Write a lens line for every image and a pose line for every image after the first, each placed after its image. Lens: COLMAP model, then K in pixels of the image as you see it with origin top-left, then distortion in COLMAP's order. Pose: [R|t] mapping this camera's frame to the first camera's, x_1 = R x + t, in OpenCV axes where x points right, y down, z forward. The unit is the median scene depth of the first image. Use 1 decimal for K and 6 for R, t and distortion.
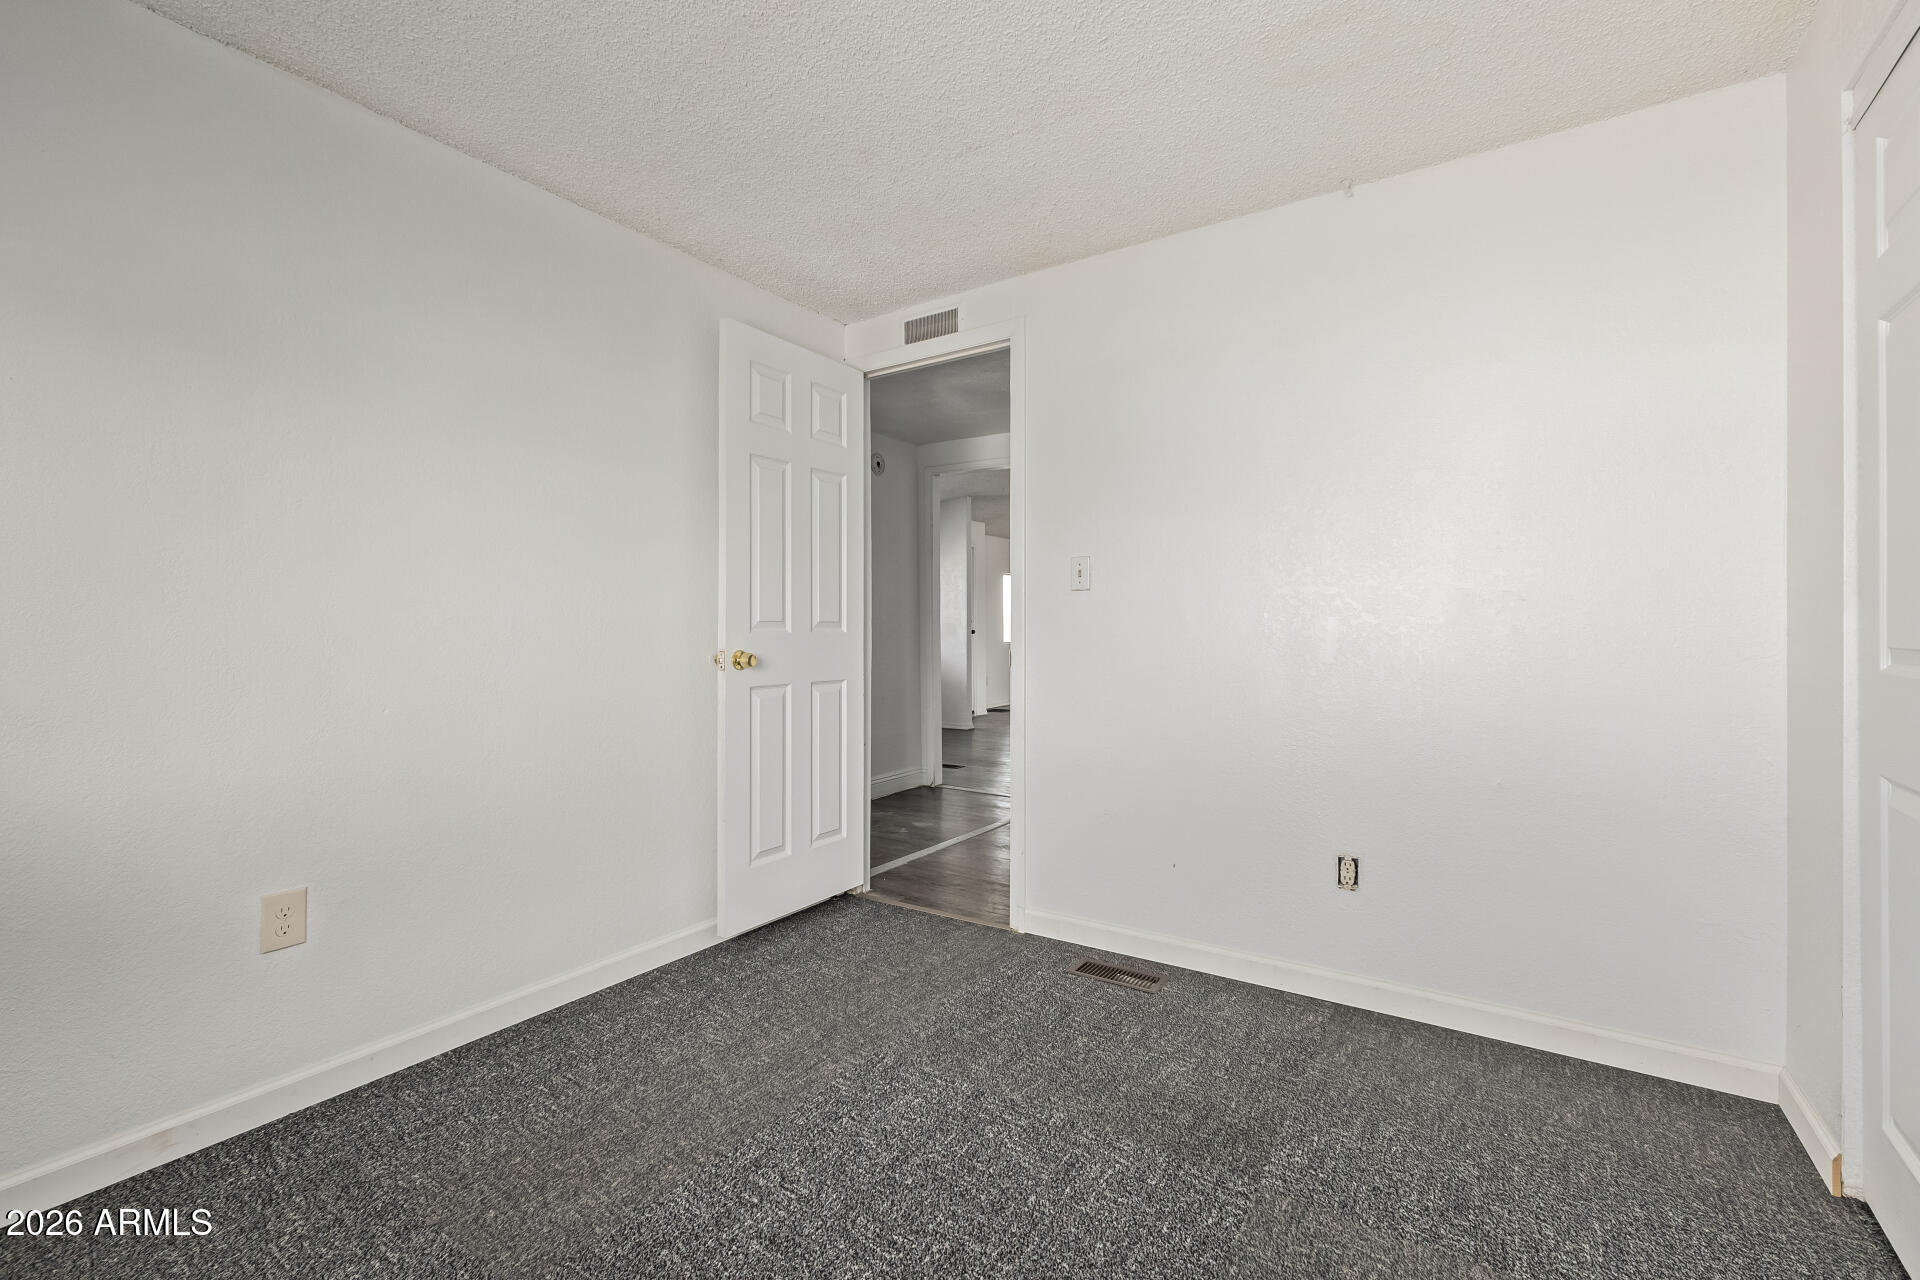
lens RADIAL K [[844.1, 0, 950.0], [0, 844.1, 628.0], [0, 0, 1]] dist [0.011450, -0.000081]
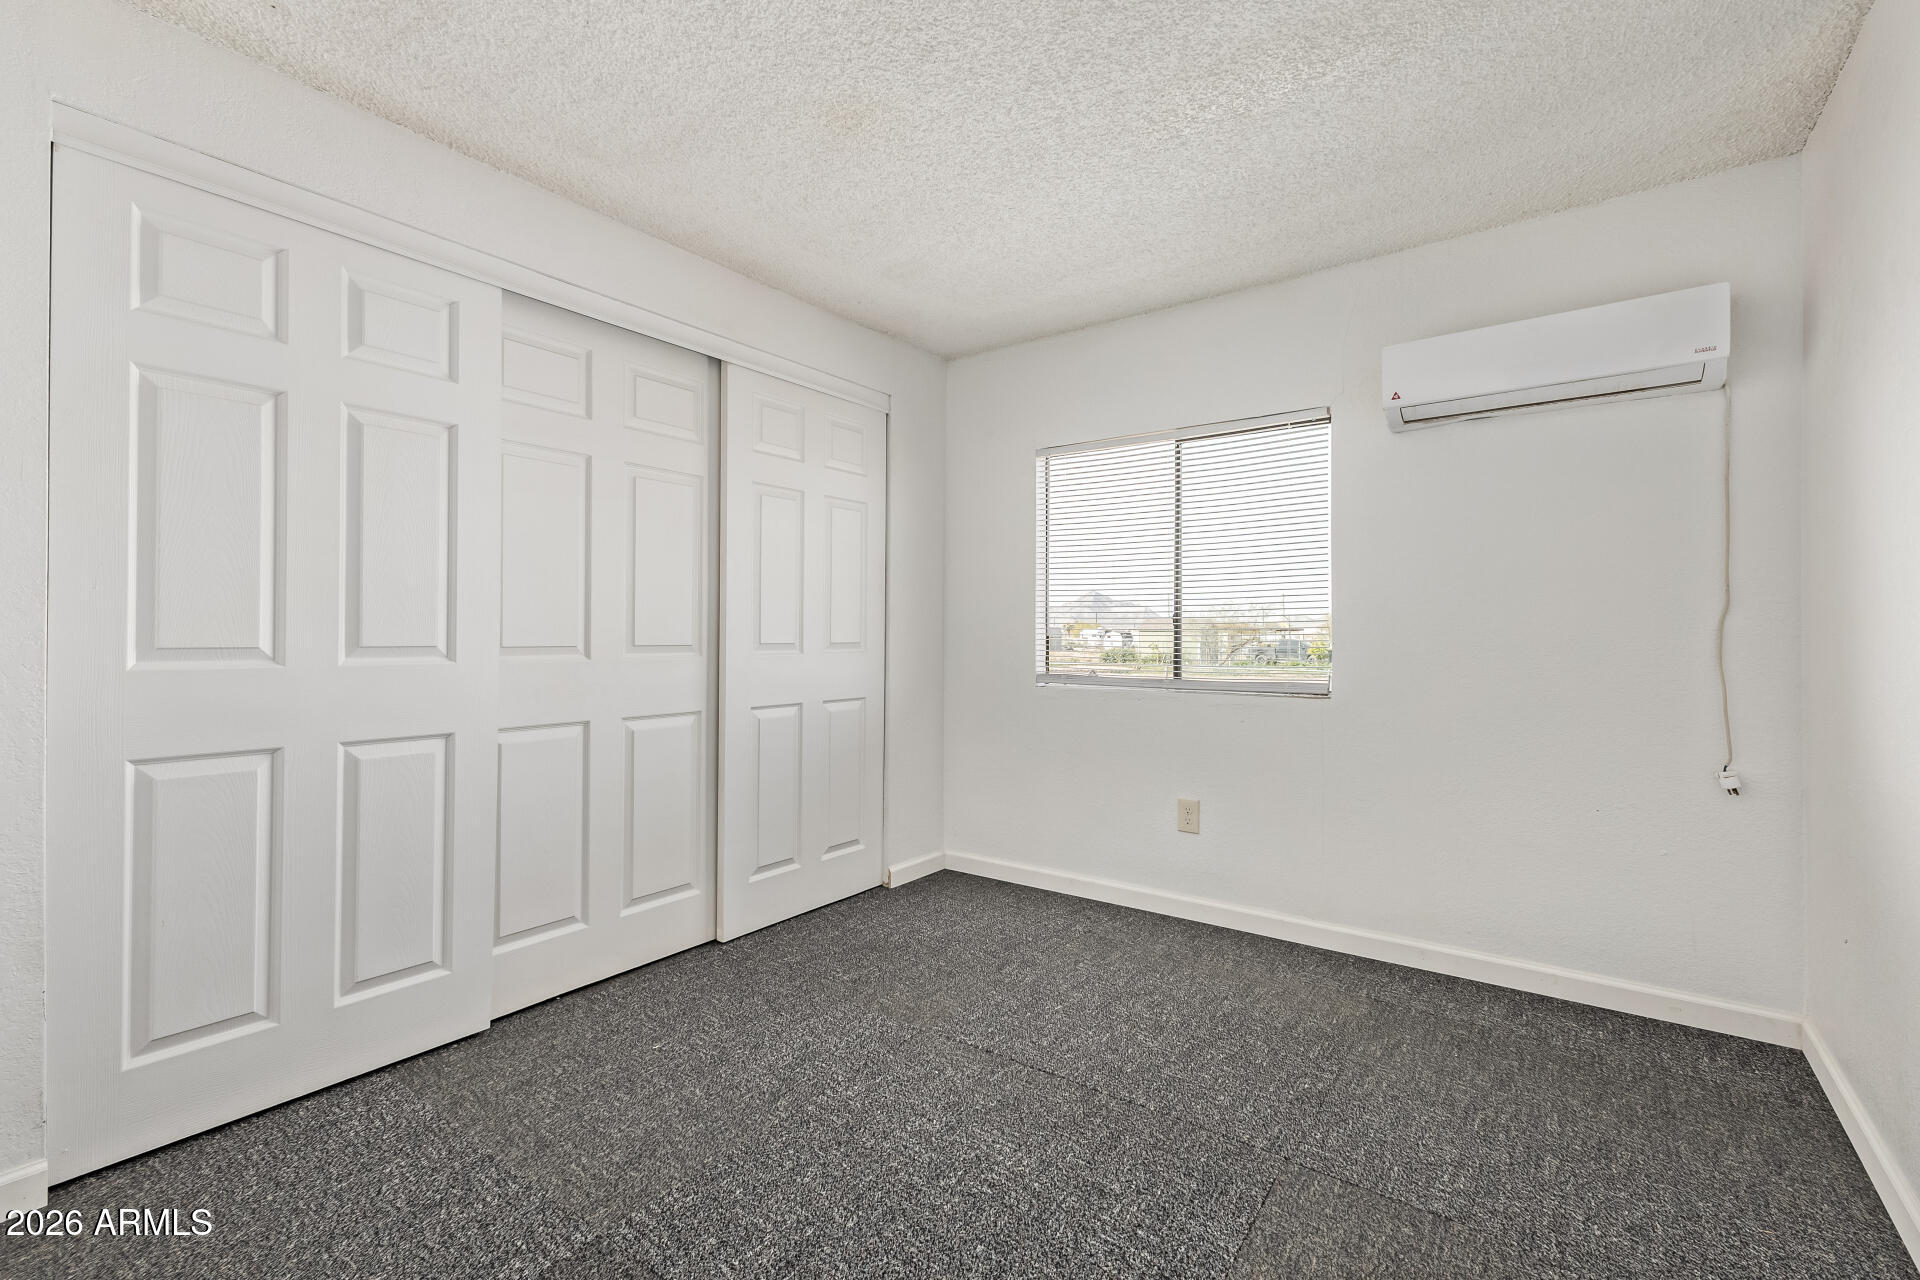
lens RADIAL K [[844.1, 0, 950.0], [0, 844.1, 628.0], [0, 0, 1]] dist [0.011450, -0.000081]
pose [[-0.999019, 0.001057, 0.044260, -0.061507], [0.000672, 0.999962, -0.008710, 0.006592], [-0.044268, -0.008672, -0.998982, 2.042908]]
